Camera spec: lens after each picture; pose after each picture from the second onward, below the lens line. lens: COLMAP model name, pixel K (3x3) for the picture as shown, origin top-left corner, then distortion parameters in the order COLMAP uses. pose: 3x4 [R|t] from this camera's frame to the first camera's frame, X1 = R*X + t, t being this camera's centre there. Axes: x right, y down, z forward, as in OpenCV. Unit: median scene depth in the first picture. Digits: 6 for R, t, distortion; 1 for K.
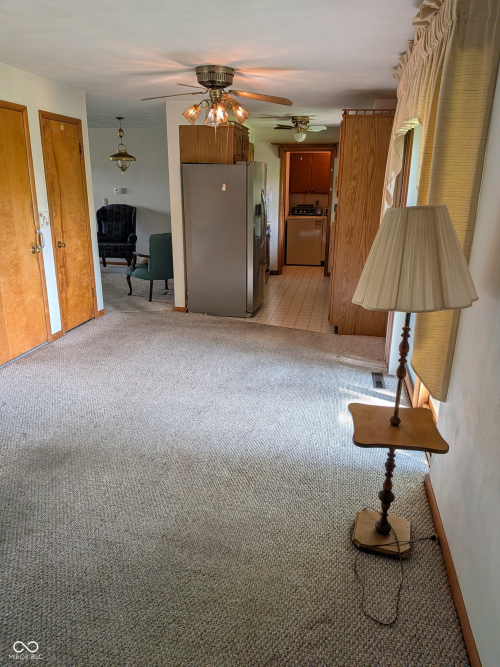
lens RADIAL K [[469.2, 0, 250.0], [0, 469.2, 333.5], [0, 0, 1]] dist [0.093240, -0.124757]
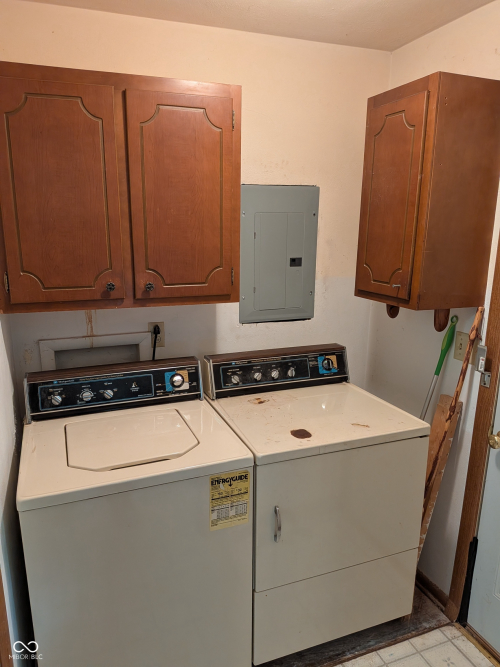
lens RADIAL K [[486.8, 0, 244.1], [0, 486.8, 345.6], [0, 0, 1]] dist [0.078090, -0.120570]
pose [[0.857254, -0.125873, 0.499271, 0.082855], [0.149463, 0.988740, -0.007356, -0.327076], [-0.492723, 0.080928, 0.866415, 0.983913]]
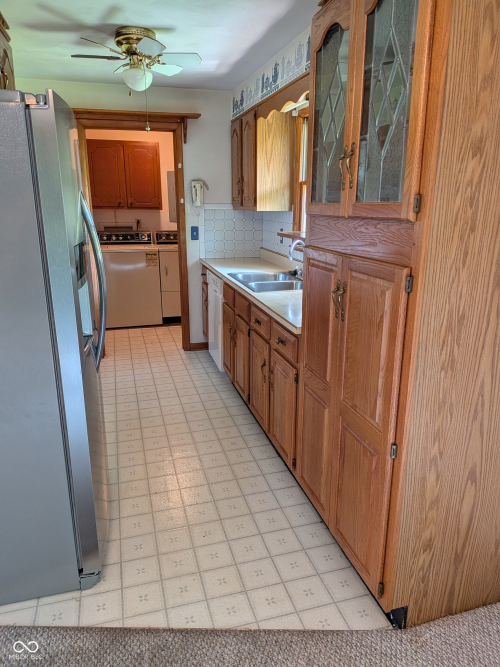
lens RADIAL K [[486.8, 0, 244.1], [0, 486.8, 345.6], [0, 0, 1]] dist [0.078090, -0.120570]
pose [[0.902965, -0.125908, 0.410854, -0.019580], [0.132323, 0.991122, 0.012917, -0.133591], [-0.408833, 0.042702, 0.911610, 0.454407]]
